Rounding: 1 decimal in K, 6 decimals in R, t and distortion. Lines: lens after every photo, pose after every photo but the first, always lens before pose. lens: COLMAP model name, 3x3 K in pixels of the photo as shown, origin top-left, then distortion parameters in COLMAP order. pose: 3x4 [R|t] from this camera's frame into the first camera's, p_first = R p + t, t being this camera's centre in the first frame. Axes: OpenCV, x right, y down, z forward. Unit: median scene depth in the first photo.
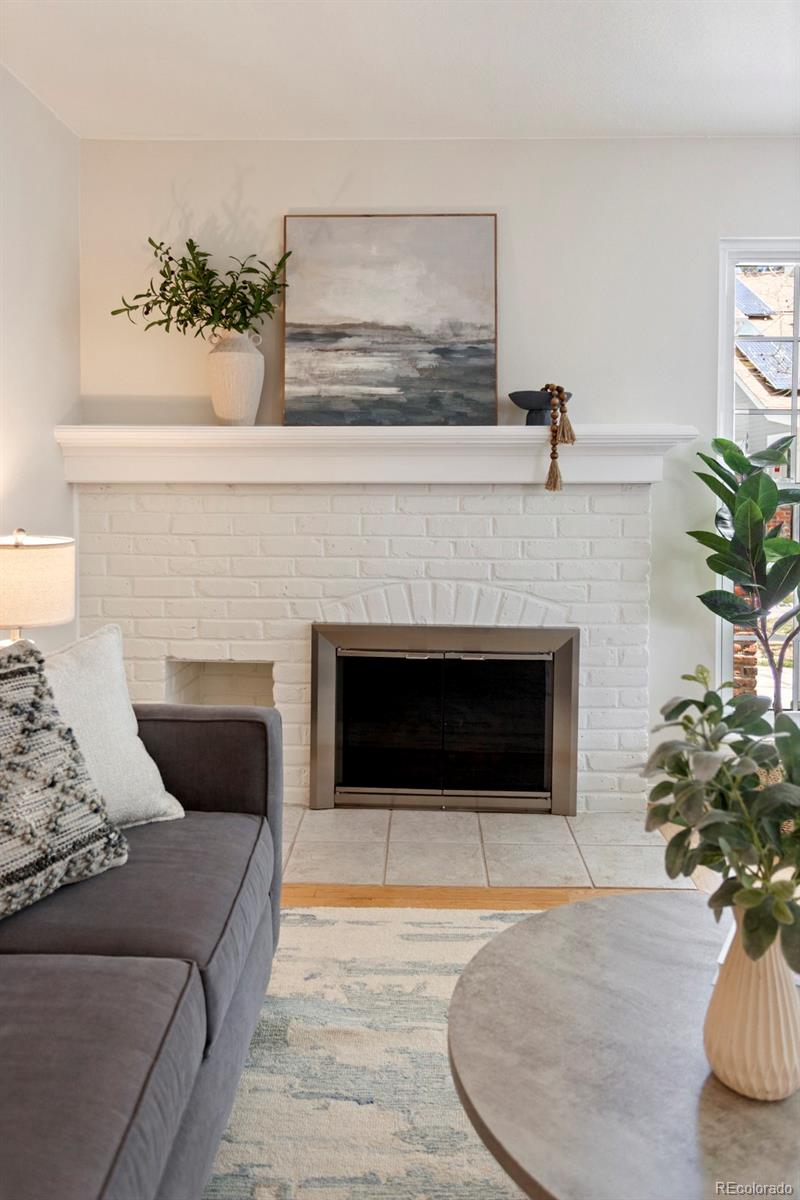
lens RADIAL K [[914.6, 0, 399.6], [0, 914.6, 509.6], [0, 0, 1]] dist [-0.000073, -0.003155]
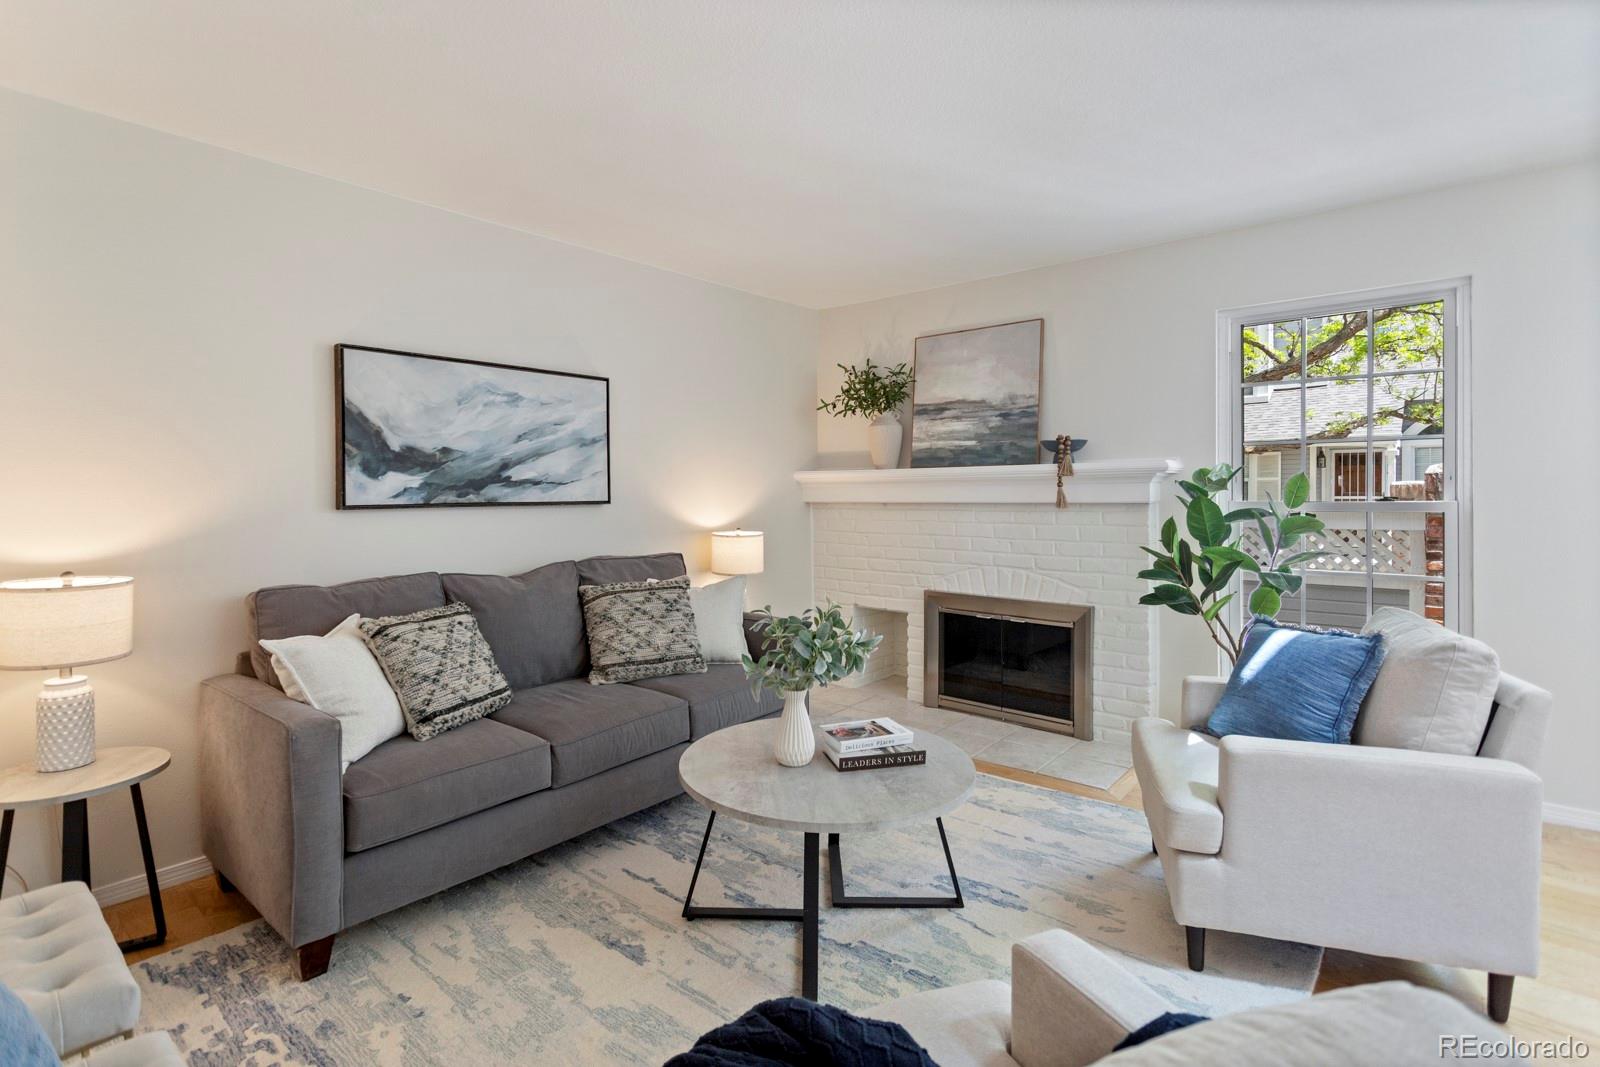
lens RADIAL K [[770.2, 0, 781.0], [0, 770.2, 492.6], [0, 0, 1]] dist [-0.002970, 0.002084]
pose [[0.778407, -0.007914, -0.627710, 0.555581], [-0.006412, 0.999768, -0.020555, -0.017263], [0.627728, 0.020025, 0.778176, -0.213870]]
